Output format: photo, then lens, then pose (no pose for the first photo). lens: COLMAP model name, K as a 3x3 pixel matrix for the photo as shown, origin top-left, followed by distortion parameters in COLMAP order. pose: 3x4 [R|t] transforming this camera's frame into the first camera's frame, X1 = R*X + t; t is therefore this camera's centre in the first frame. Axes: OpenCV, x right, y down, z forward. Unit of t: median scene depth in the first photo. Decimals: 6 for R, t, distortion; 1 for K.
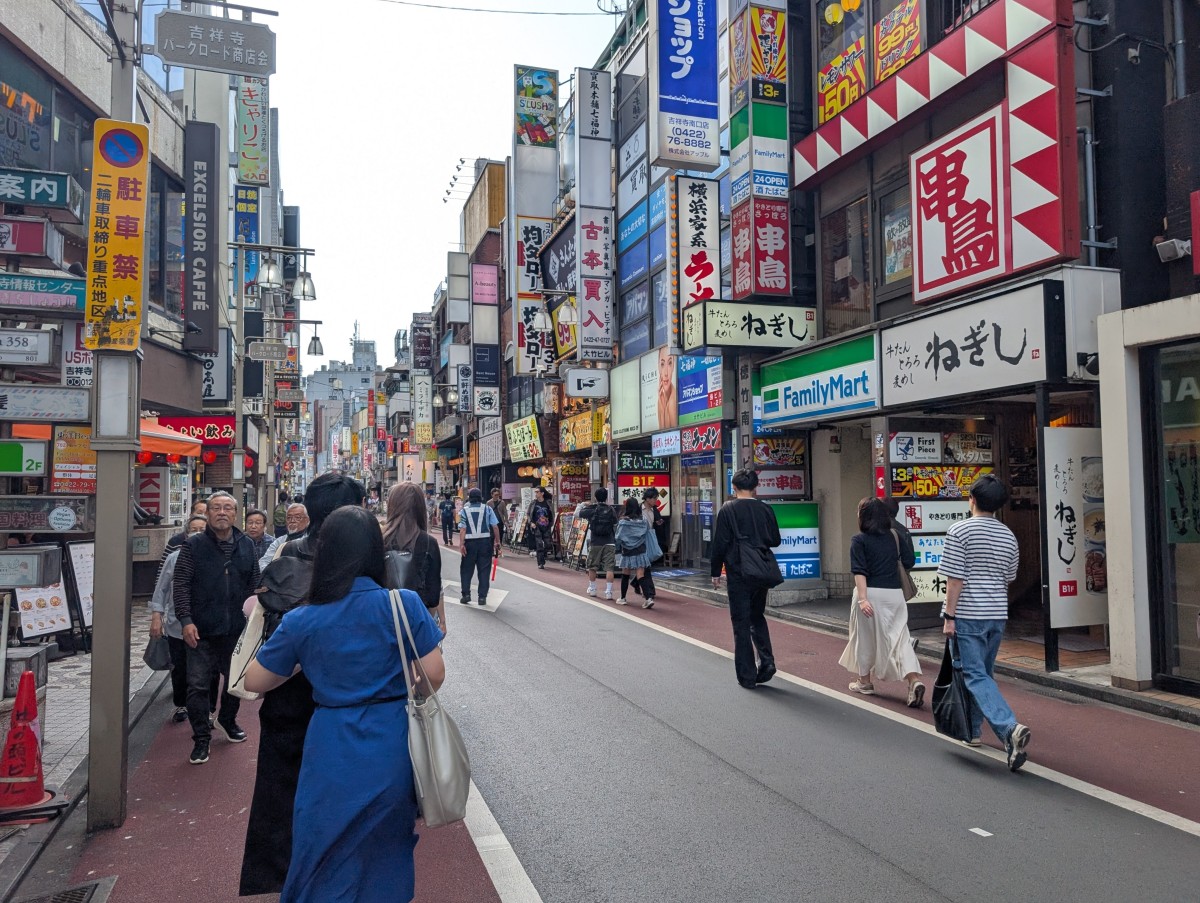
lens RADIAL K [[922.9, 0, 600.0], [0, 922.9, 451.5], [0, 0, 1]] dist [0.070333, -0.153376]
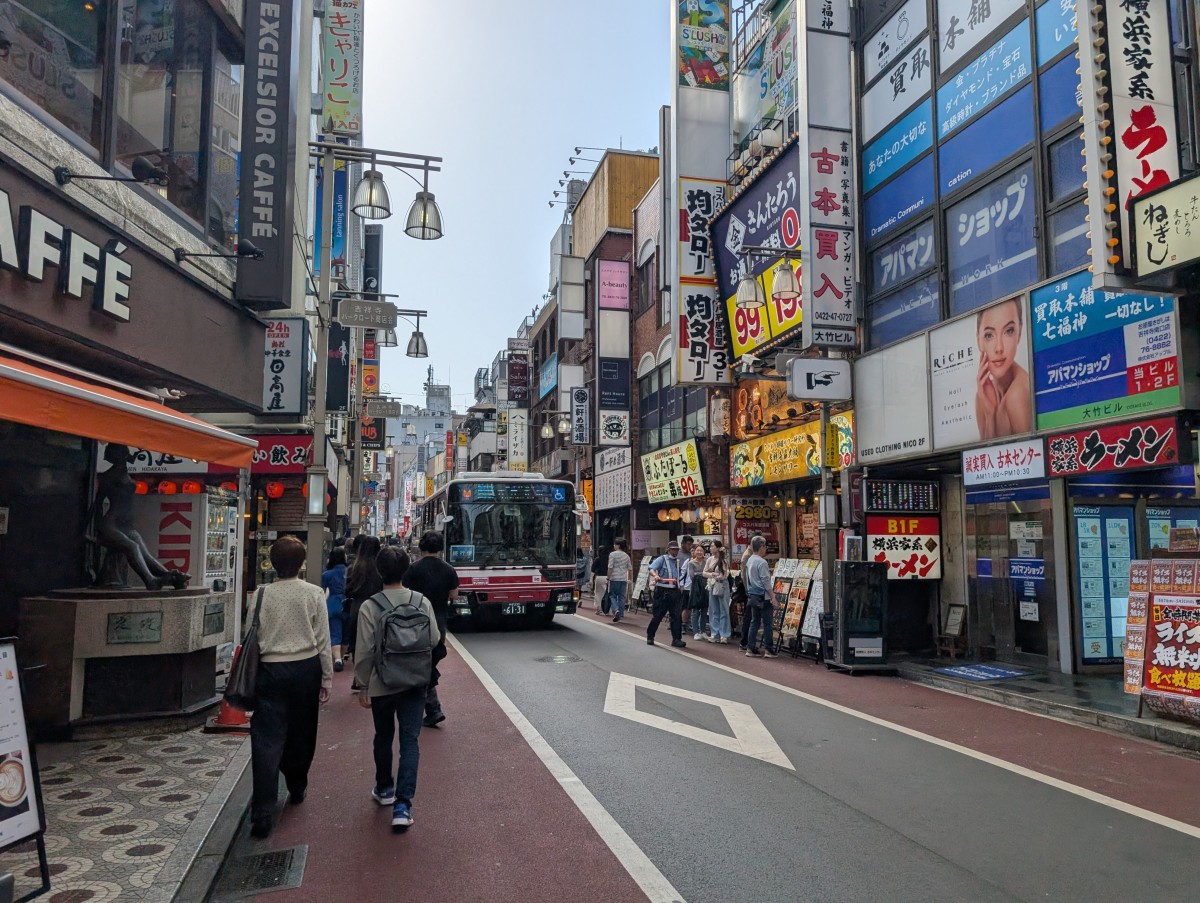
lens RADIAL K [[884.2, 0, 600.0], [0, 884.2, 451.5], [0, 0, 1]] dist [0.059157, -0.090613]
pose [[0.998550, 0.003916, -0.053681, -0.119112], [-0.007121, 0.998194, -0.059644, 0.015588], [0.053350, 0.059940, 0.996775, 0.293789]]
